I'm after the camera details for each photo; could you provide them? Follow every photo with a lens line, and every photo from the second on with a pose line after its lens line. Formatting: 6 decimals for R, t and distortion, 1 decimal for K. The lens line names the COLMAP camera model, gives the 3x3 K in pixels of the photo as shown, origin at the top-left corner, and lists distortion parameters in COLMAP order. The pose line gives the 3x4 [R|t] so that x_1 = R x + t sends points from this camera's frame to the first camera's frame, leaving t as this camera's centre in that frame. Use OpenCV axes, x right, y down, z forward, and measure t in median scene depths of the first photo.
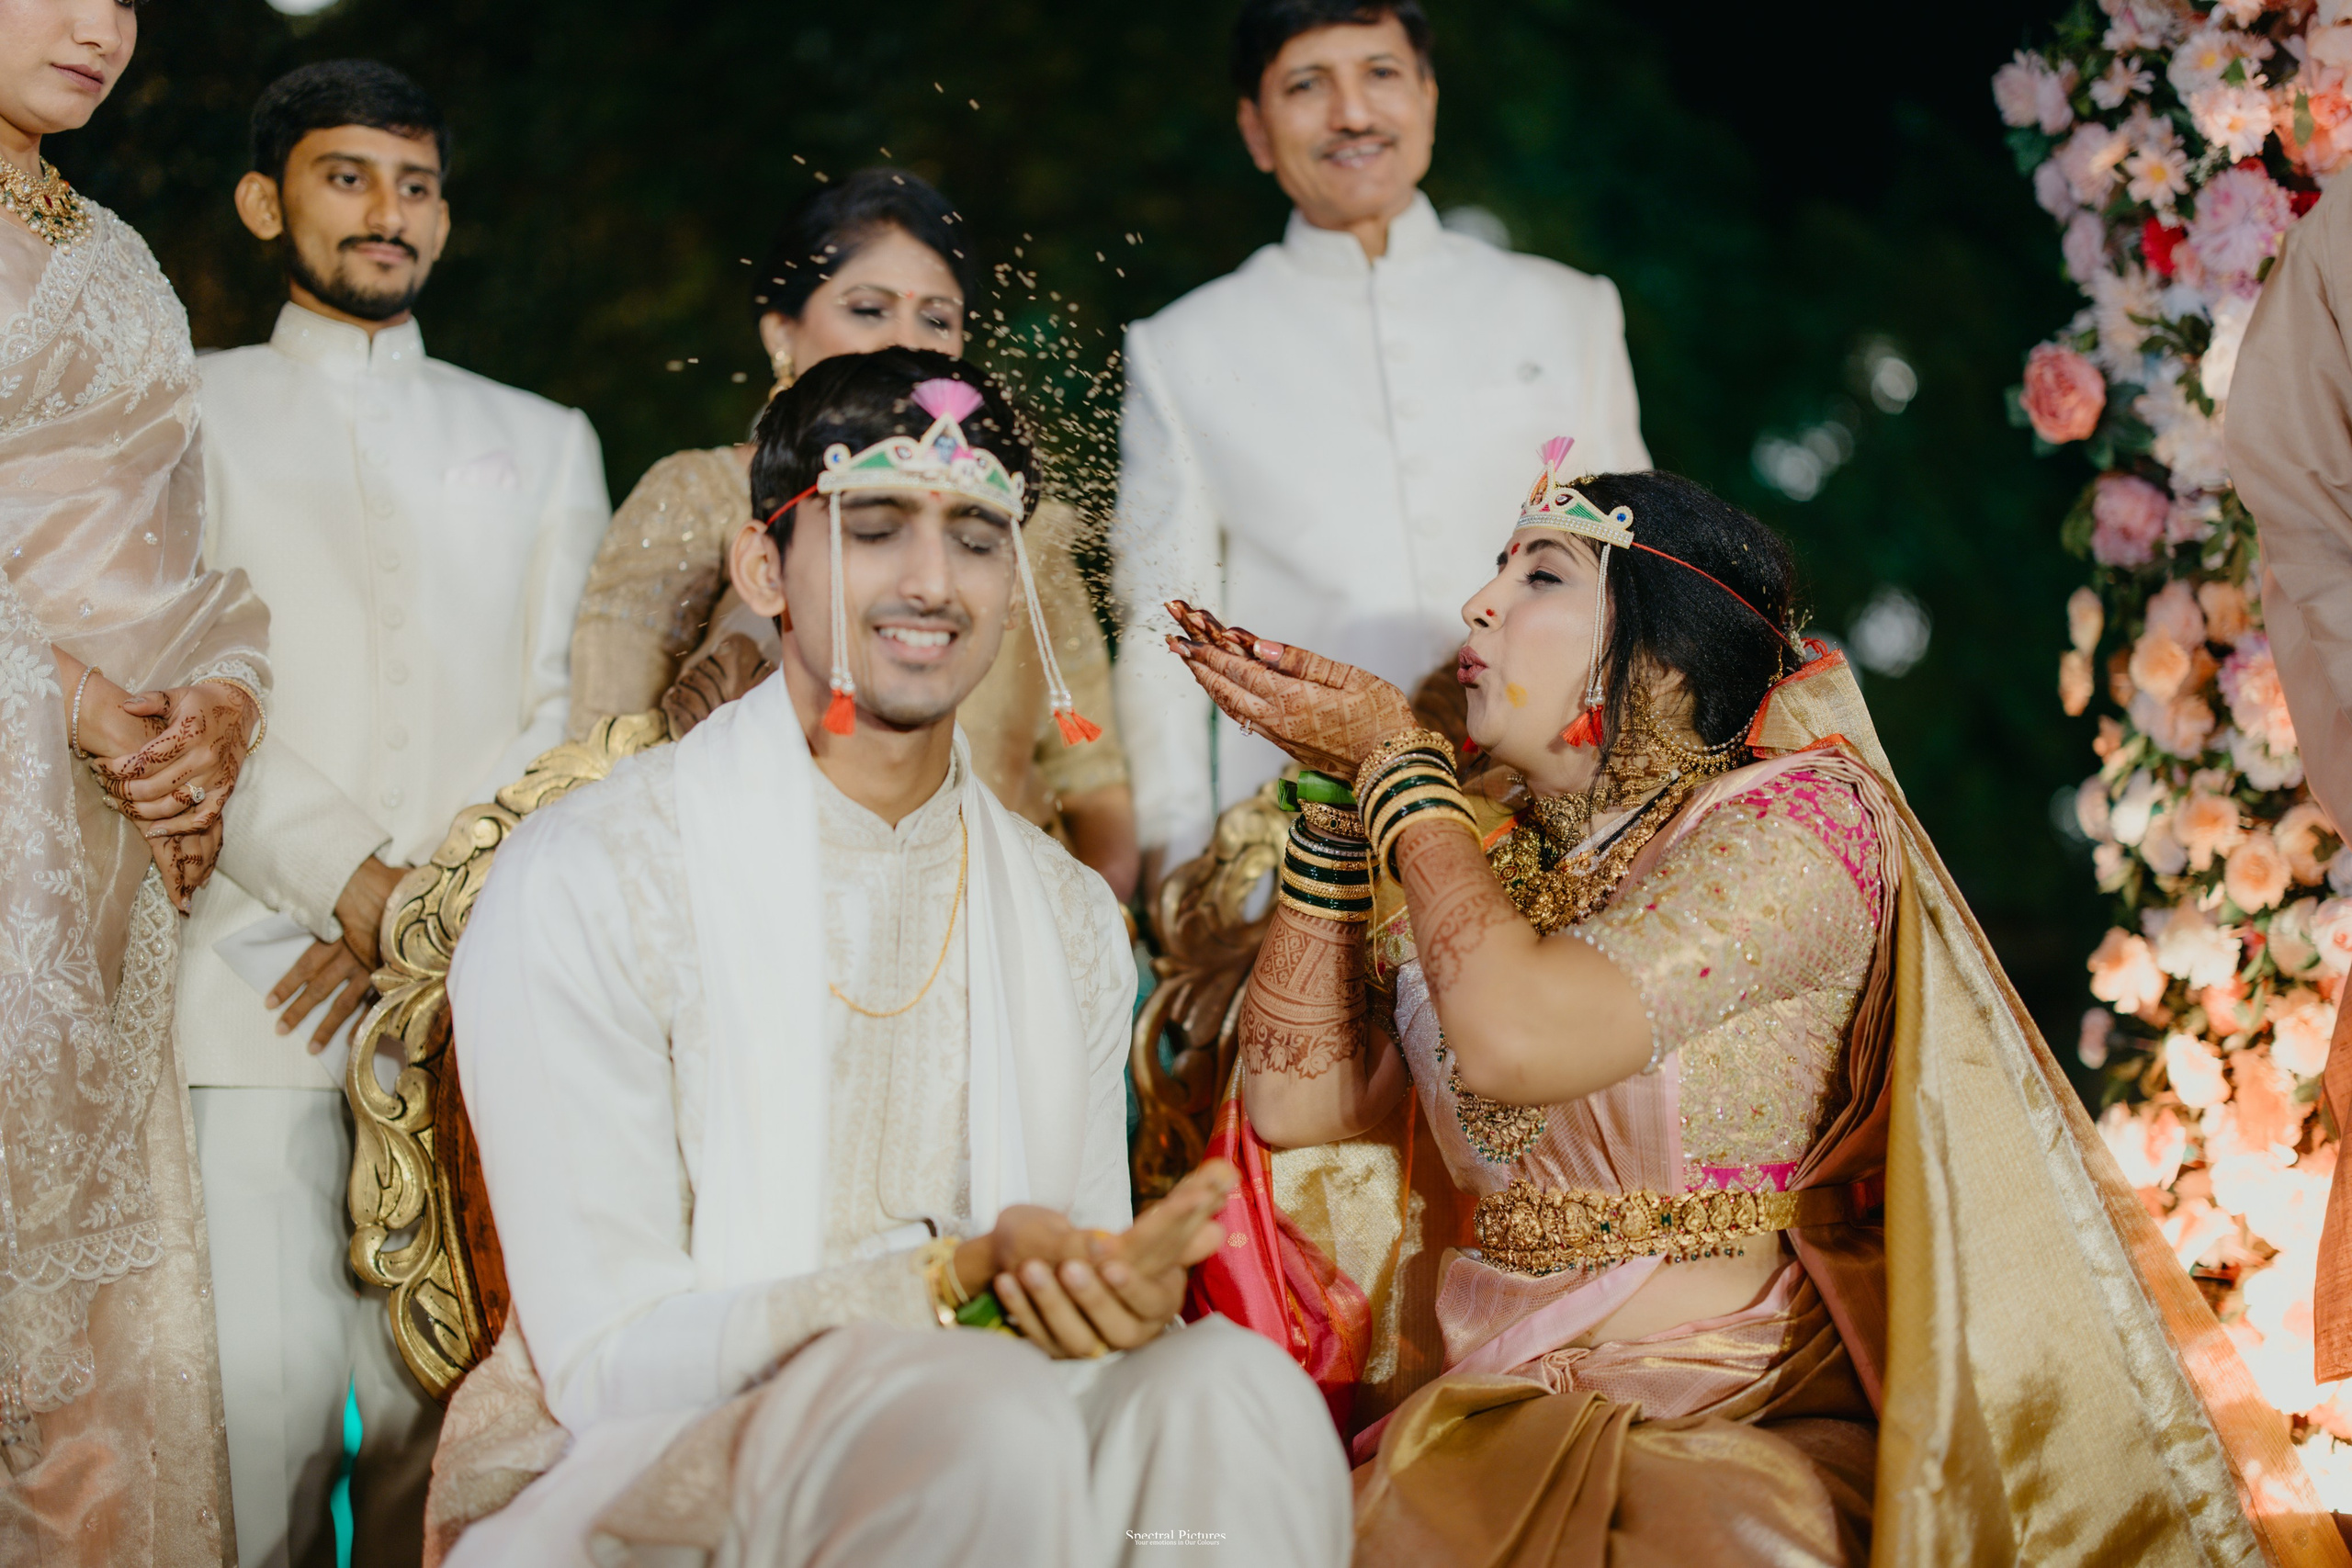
lens RADIAL K [[3409.2, 0, 1176.0], [0, 3409.2, 784.0], [0, 0, 1]] dist [0.008542, 0.035530]
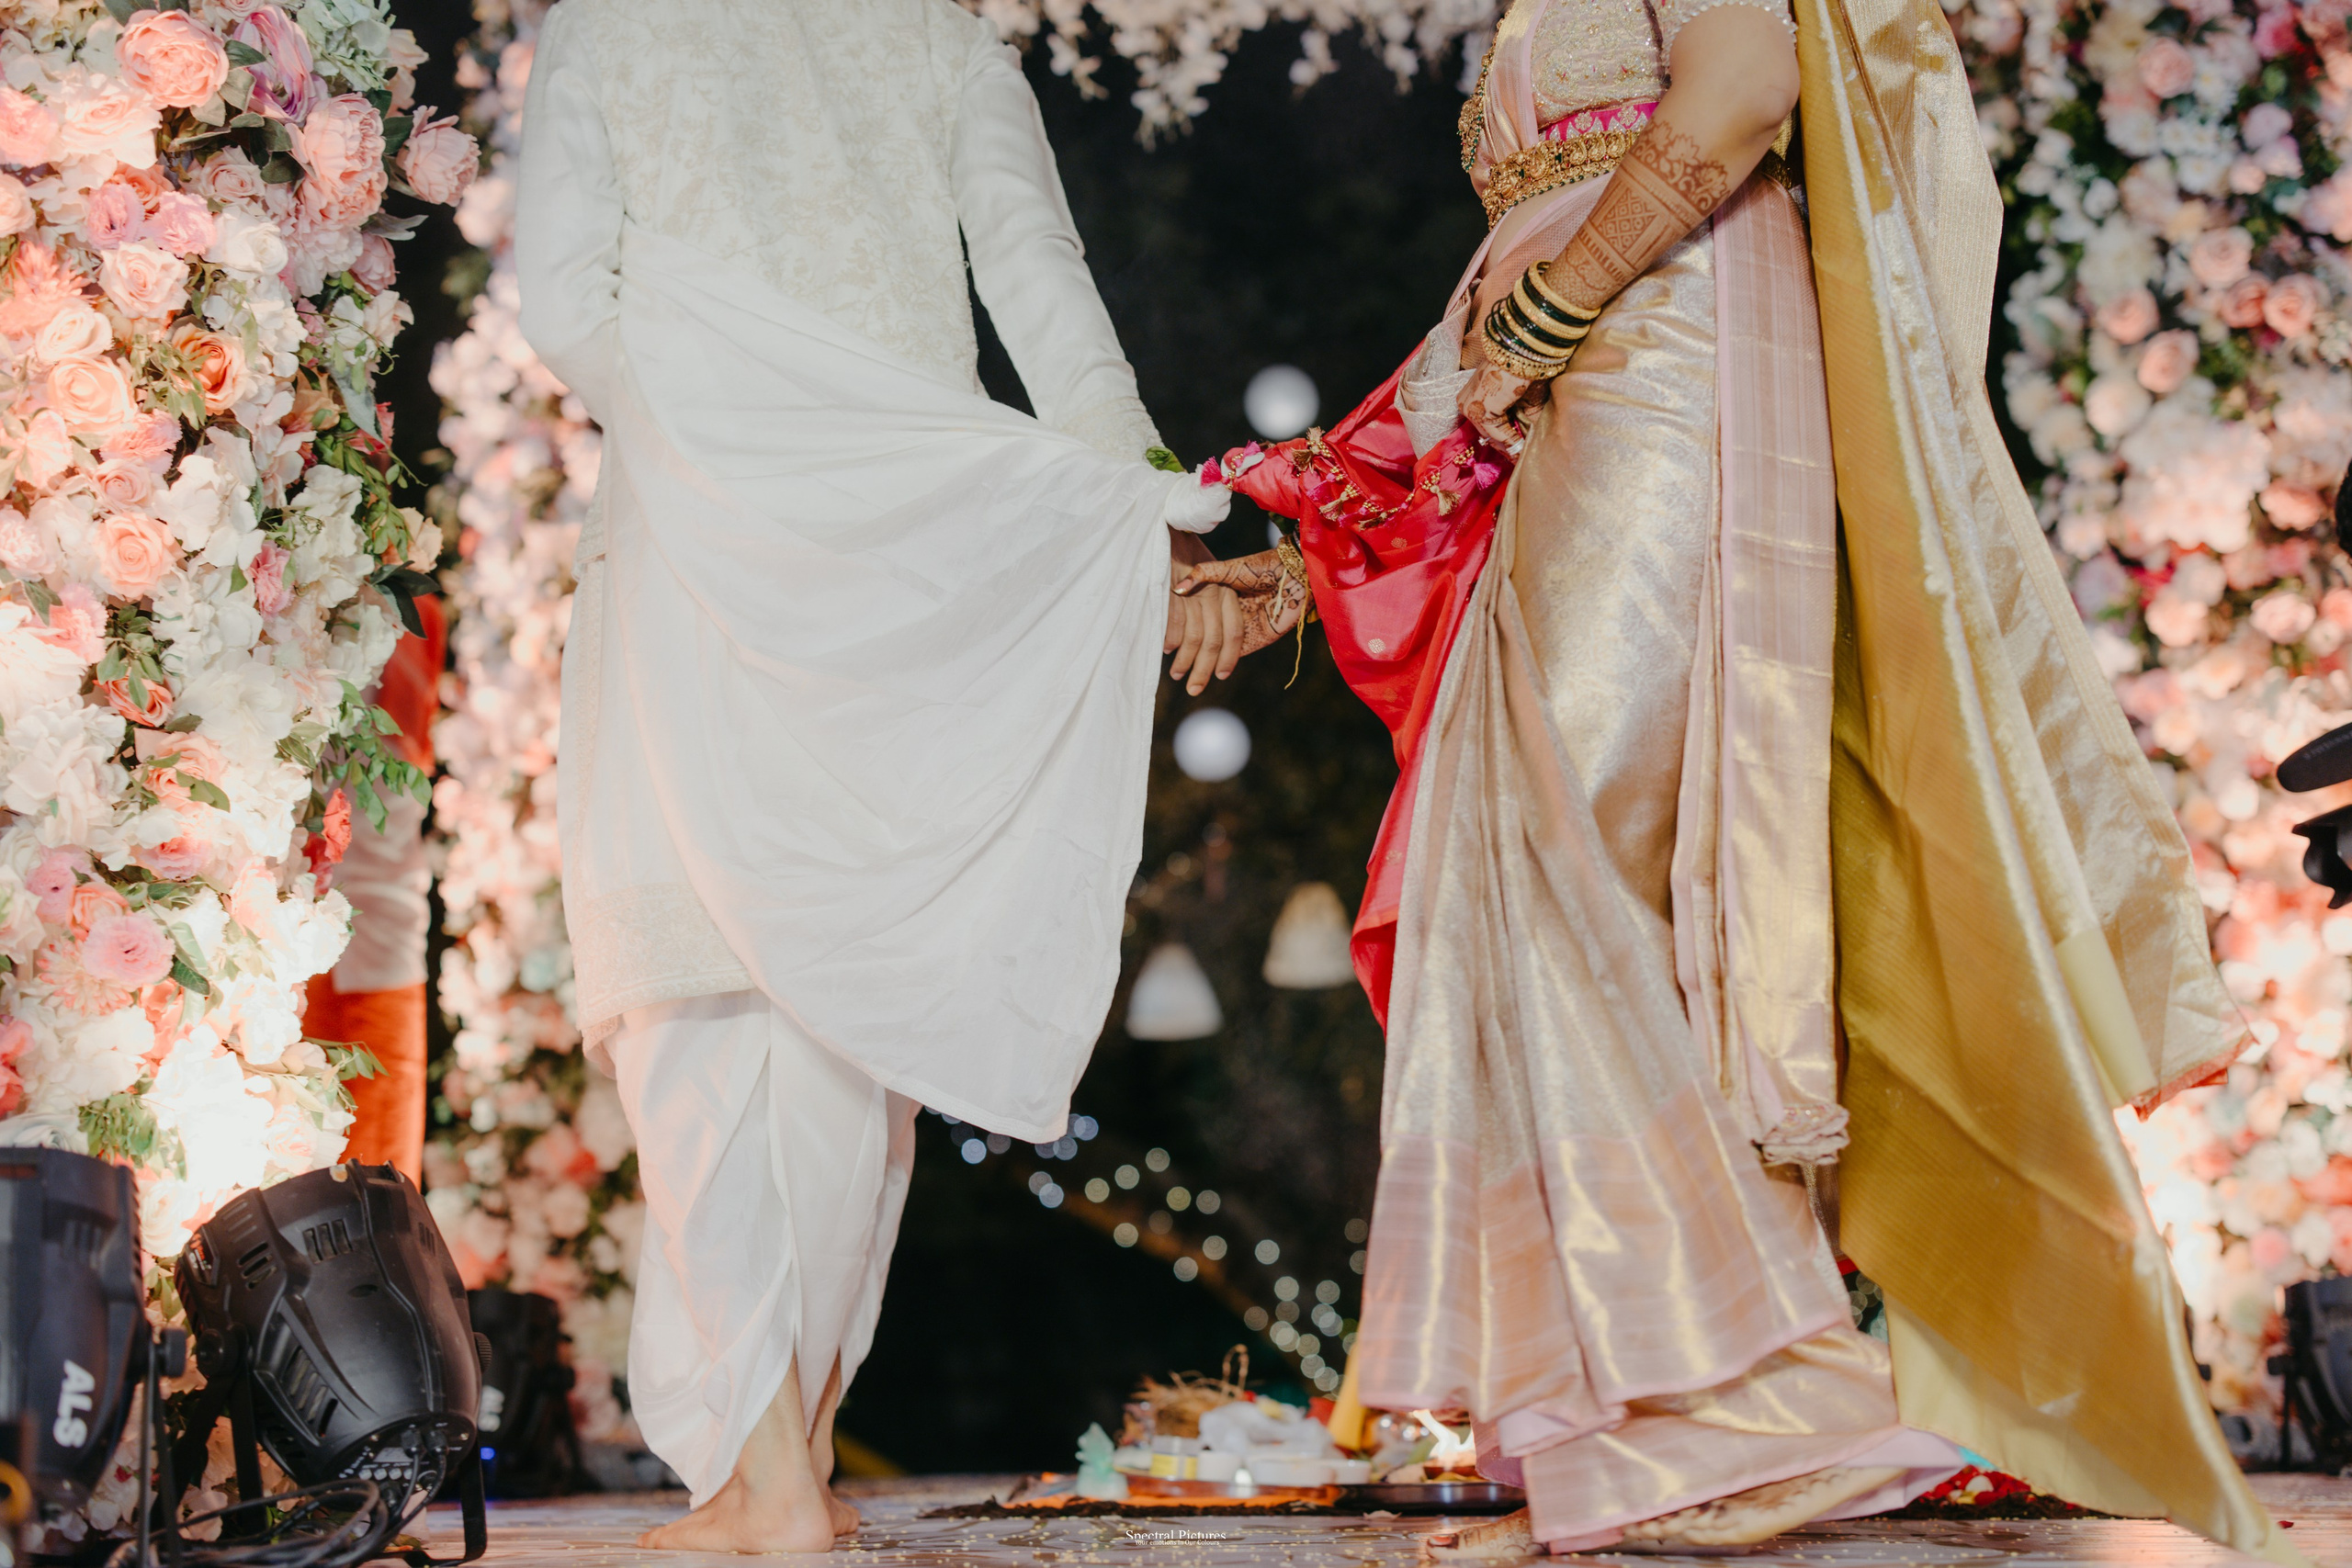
lens RADIAL K [[3444.6, 0, 1176.0], [0, 3444.6, 784.0], [0, 0, 1]] dist [0.004278, 0.125975]
pose [[0.949048, -0.055141, -0.310271, 0.409495], [0.026124, 0.994950, -0.096912, 0.105938], [0.314048, 0.083869, 0.945695, -0.889390]]
